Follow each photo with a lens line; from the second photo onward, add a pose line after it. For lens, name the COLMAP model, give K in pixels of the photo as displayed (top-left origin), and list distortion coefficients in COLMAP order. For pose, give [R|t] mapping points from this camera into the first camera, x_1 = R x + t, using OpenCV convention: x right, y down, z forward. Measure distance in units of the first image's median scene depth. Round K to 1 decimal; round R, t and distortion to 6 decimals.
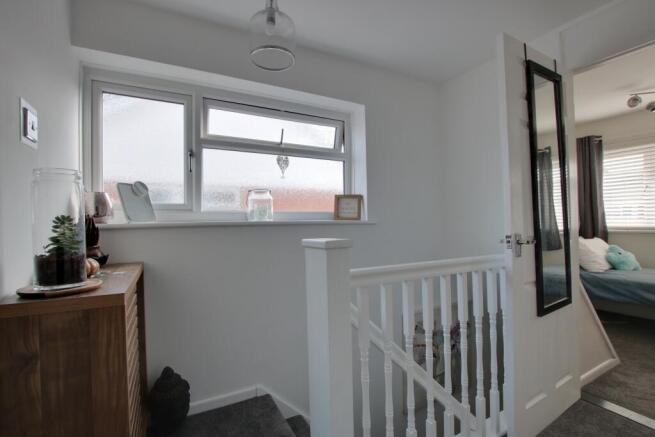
lens RADIAL K [[303.2, 0, 327.5], [0, 303.2, 218.5], [0, 0, 1]] dist [-0.021170, -0.000276]
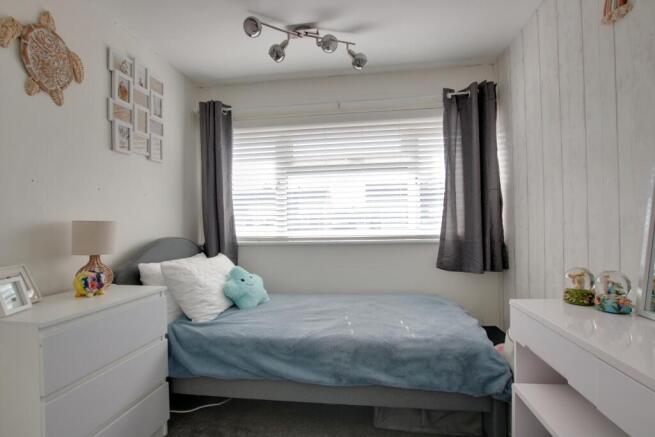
lens RADIAL K [[303.2, 0, 327.5], [0, 303.2, 218.5], [0, 0, 1]] dist [-0.021170, -0.000276]
pose [[0.602863, 0.013632, 0.797728, 0.512612], [0.012314, 0.999576, -0.026387, 0.005855], [-0.797750, 0.025731, 0.602440, 0.412840]]
